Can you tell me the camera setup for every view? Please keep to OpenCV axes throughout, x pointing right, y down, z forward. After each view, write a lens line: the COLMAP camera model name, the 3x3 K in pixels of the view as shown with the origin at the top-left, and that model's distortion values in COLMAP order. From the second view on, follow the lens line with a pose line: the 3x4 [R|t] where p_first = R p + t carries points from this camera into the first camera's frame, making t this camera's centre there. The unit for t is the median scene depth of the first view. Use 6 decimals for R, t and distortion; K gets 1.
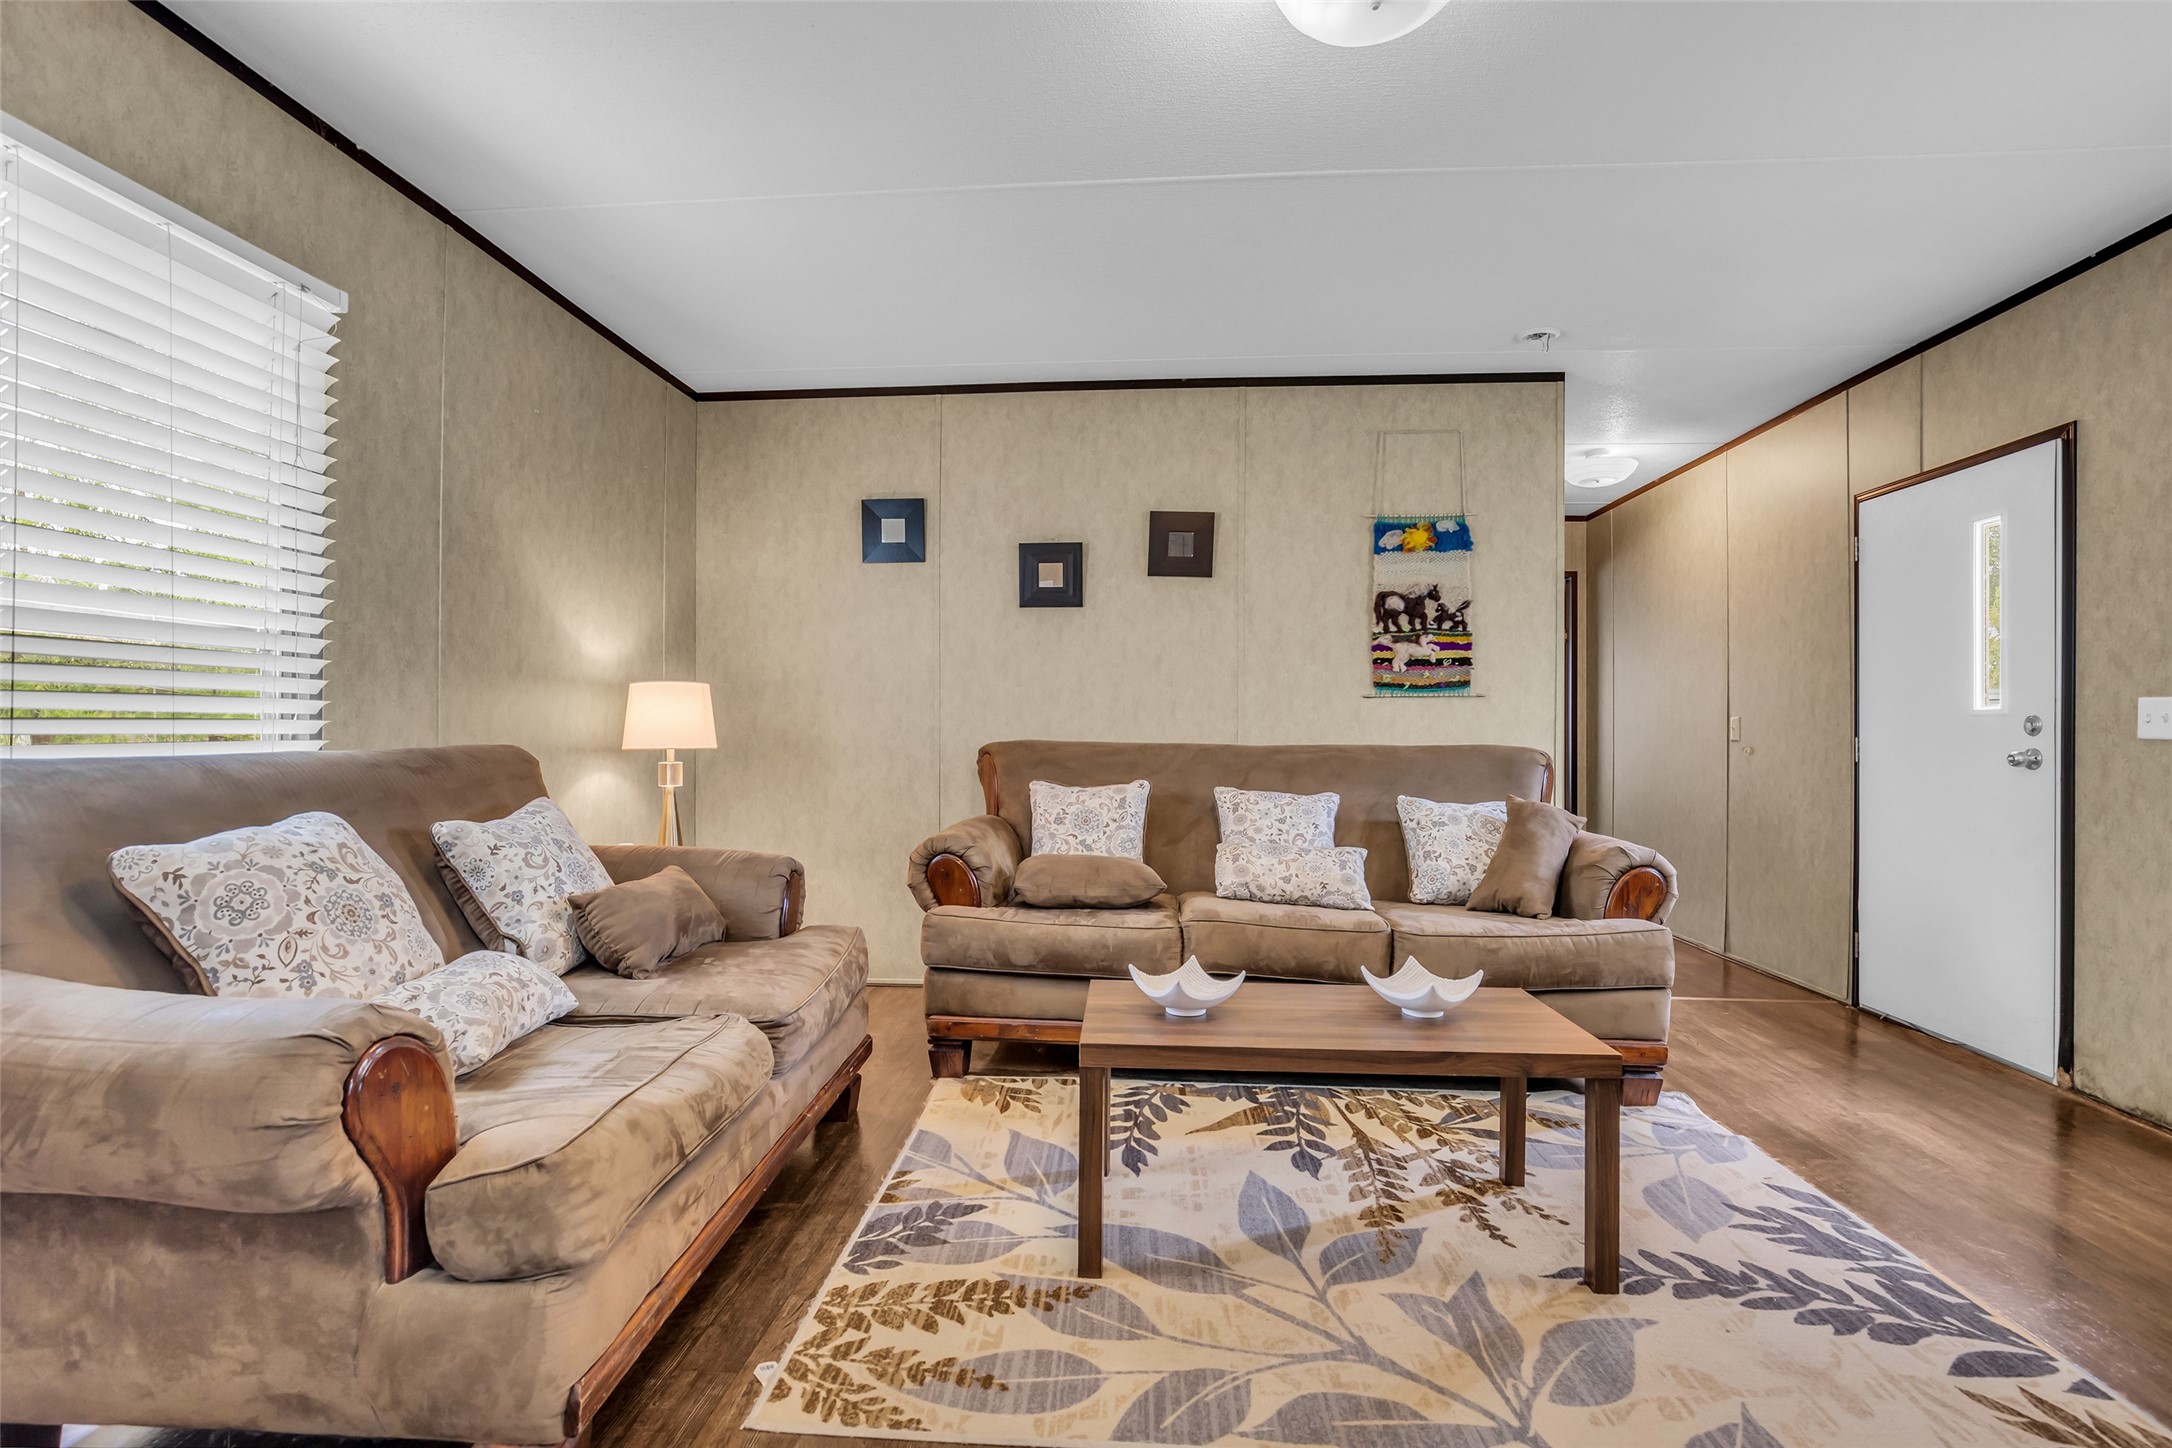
lens RADIAL K [[1000.8, 0, 1078.4], [0, 1000.8, 735.5], [0, 0, 1]] dist [-0.011190, 0.001380]
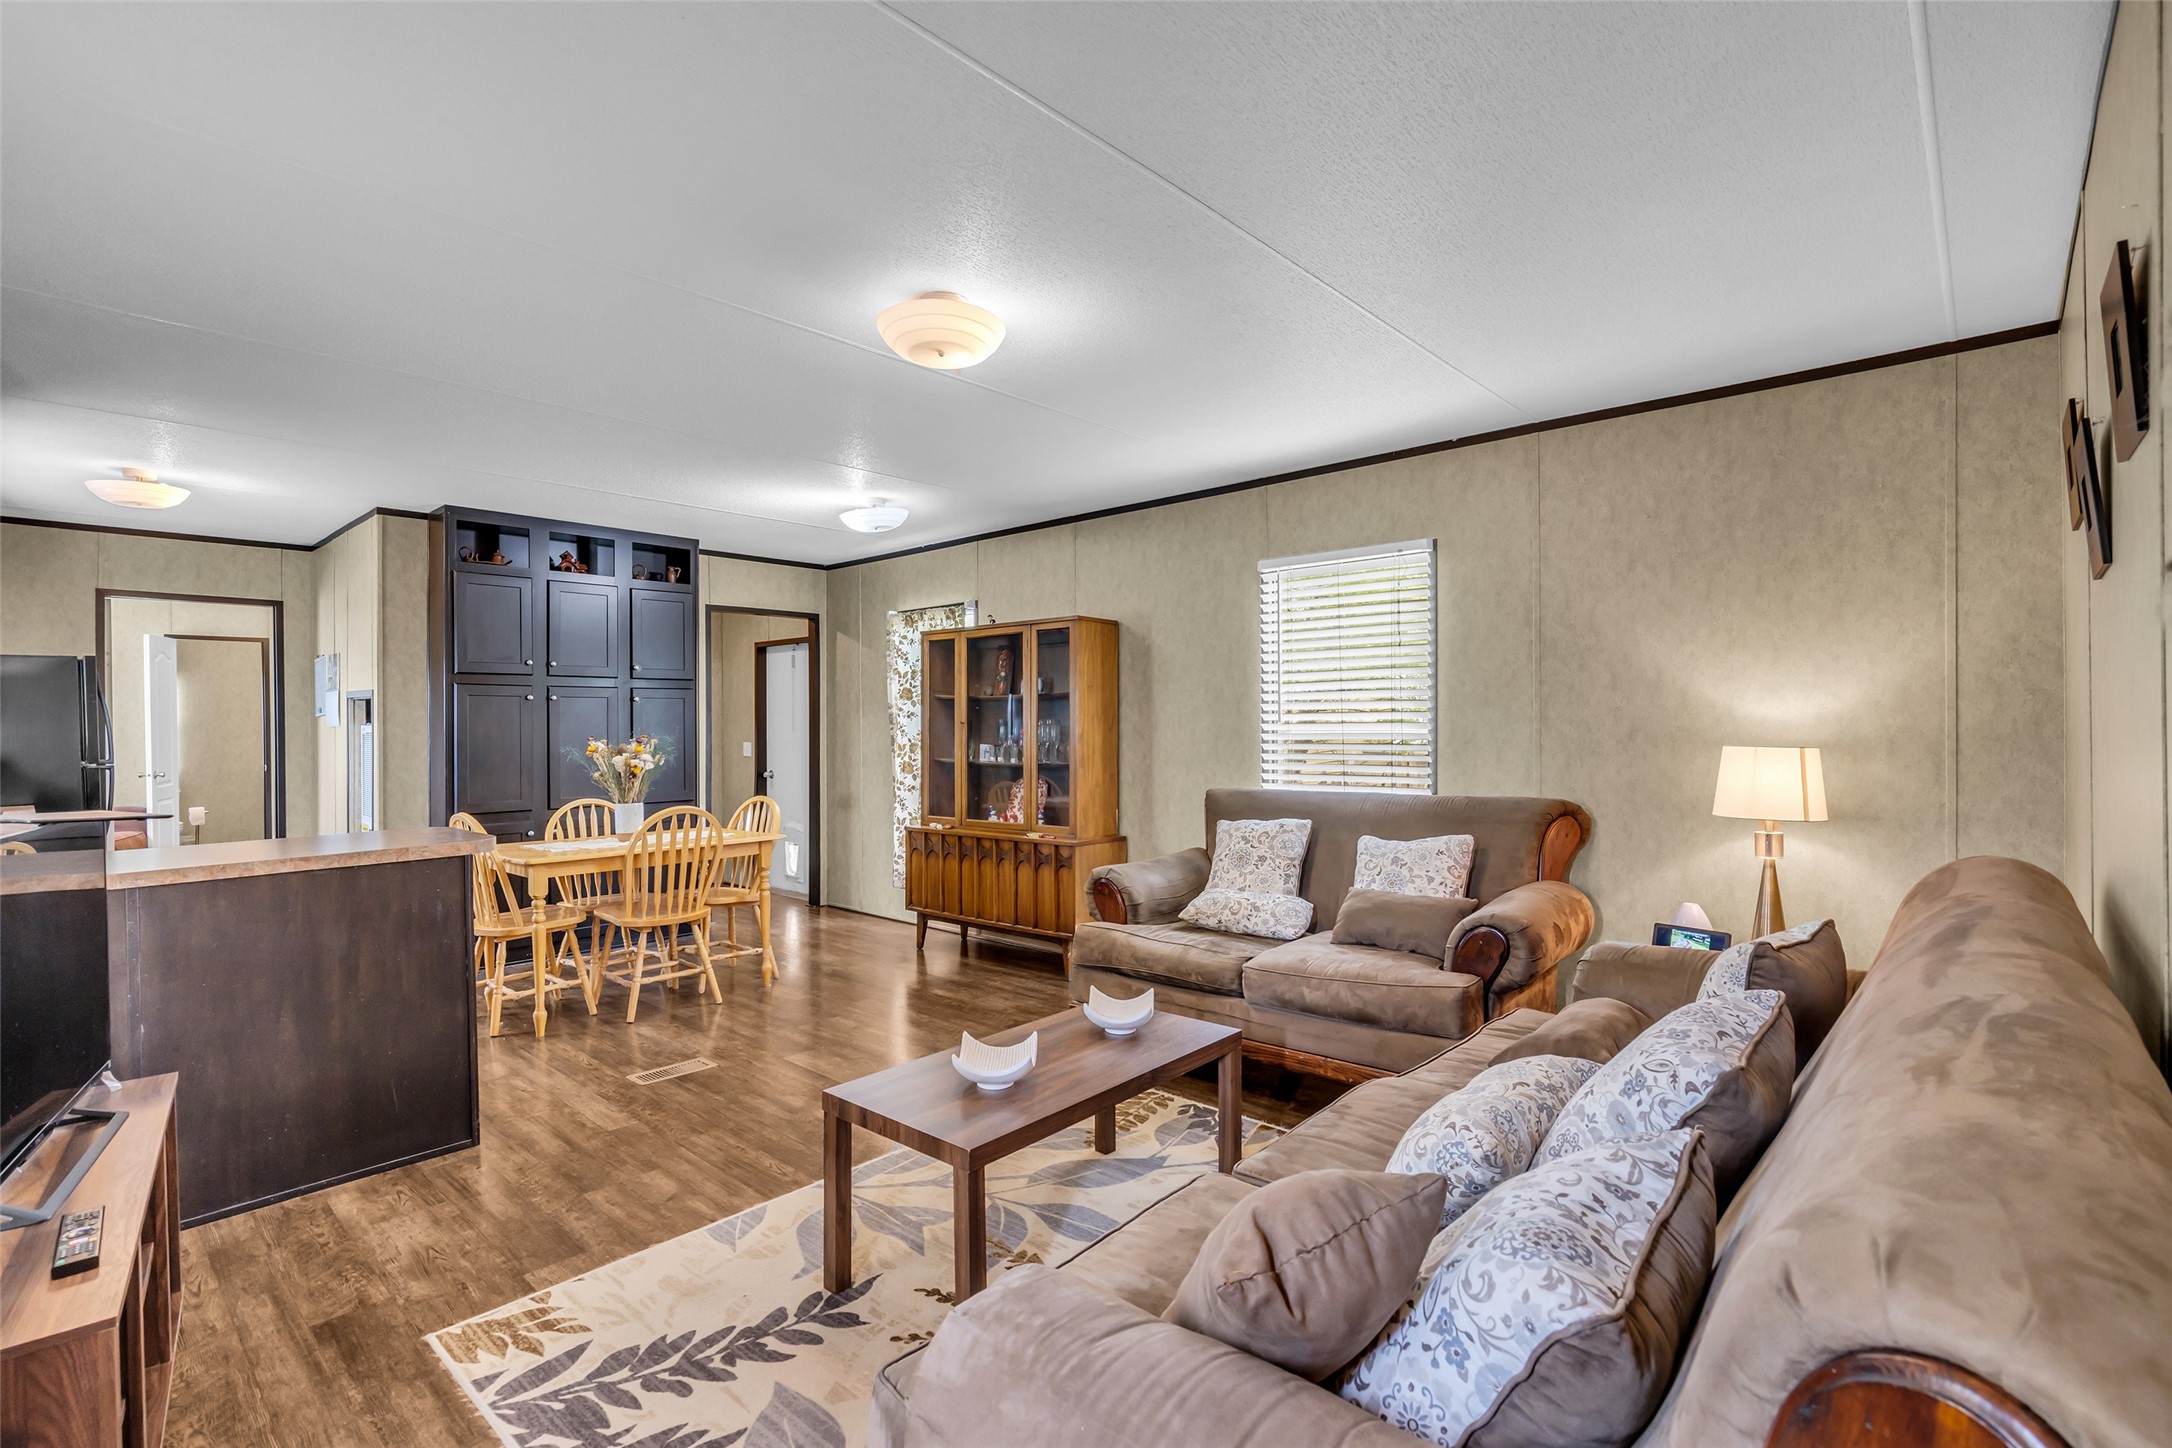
lens RADIAL K [[1000.8, 0, 1078.4], [0, 1000.8, 735.5], [0, 0, 1]] dist [-0.011190, 0.001380]
pose [[-0.615015, 0.004665, -0.788501, 0.710533], [-0.002810, 0.999963, 0.008108, -0.069142], [0.788510, 0.007202, -0.614980, 1.078606]]
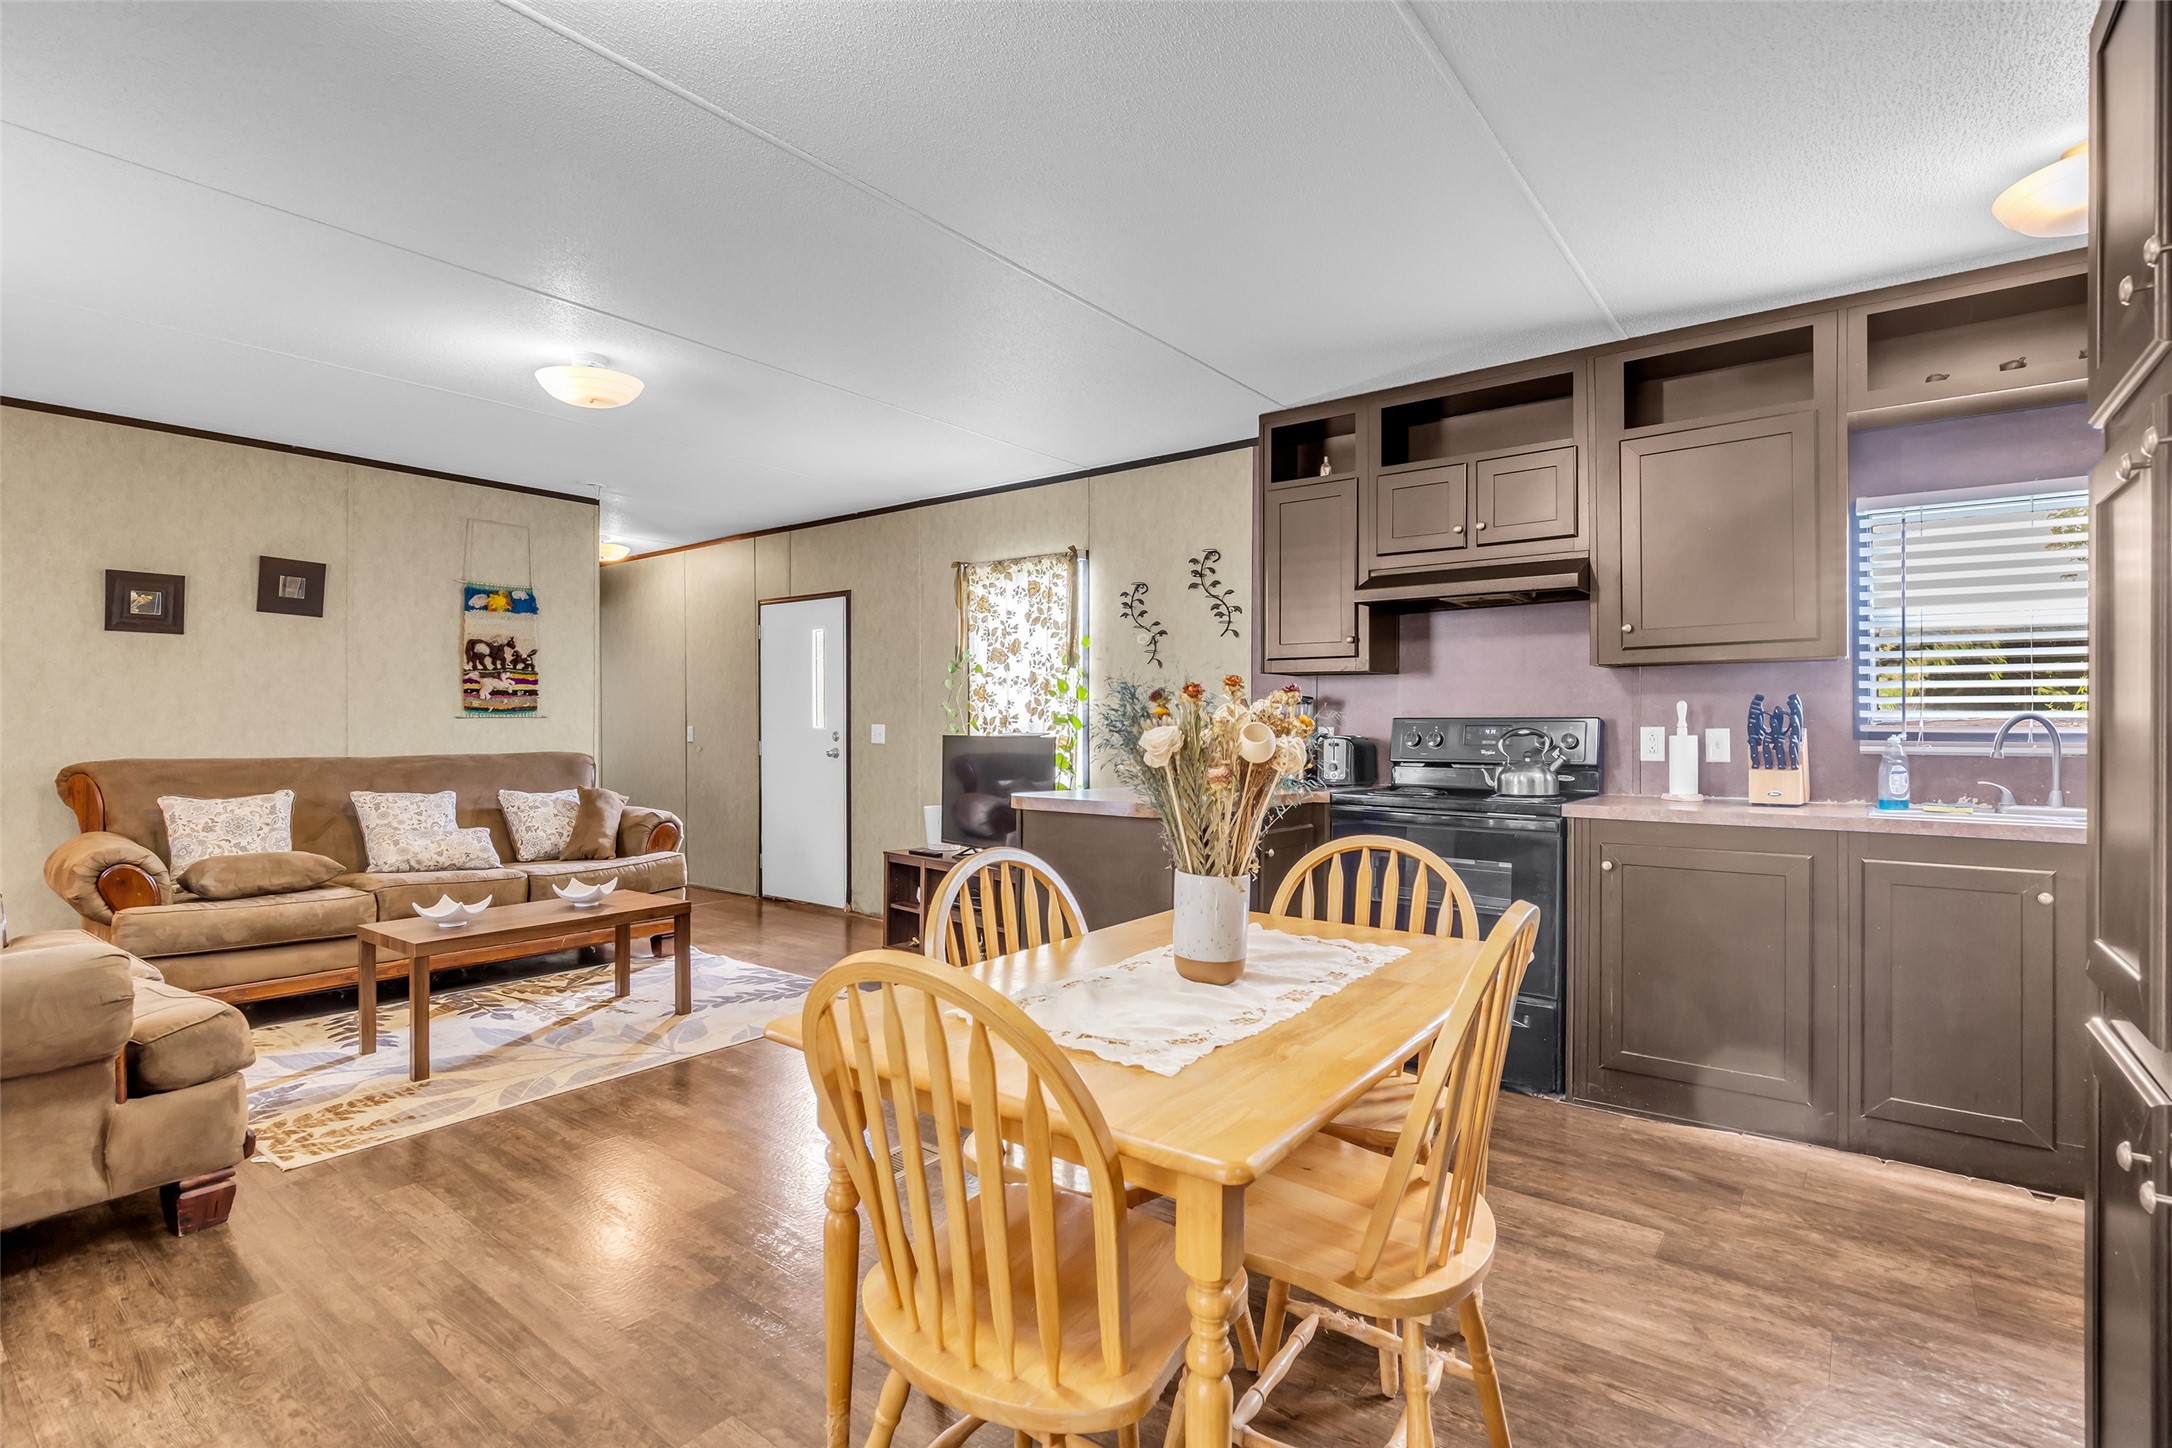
lens RADIAL K [[1040.3, 0, 1086.0], [0, 1040.3, 724.0], [0, 0, 1]] dist [-0.013802, -0.000060]
pose [[0.542386, -0.006275, 0.840106, -0.473155], [0.003290, 0.999980, 0.005345, -0.039660], [-0.840123, -0.000135, 0.542396, -0.505817]]
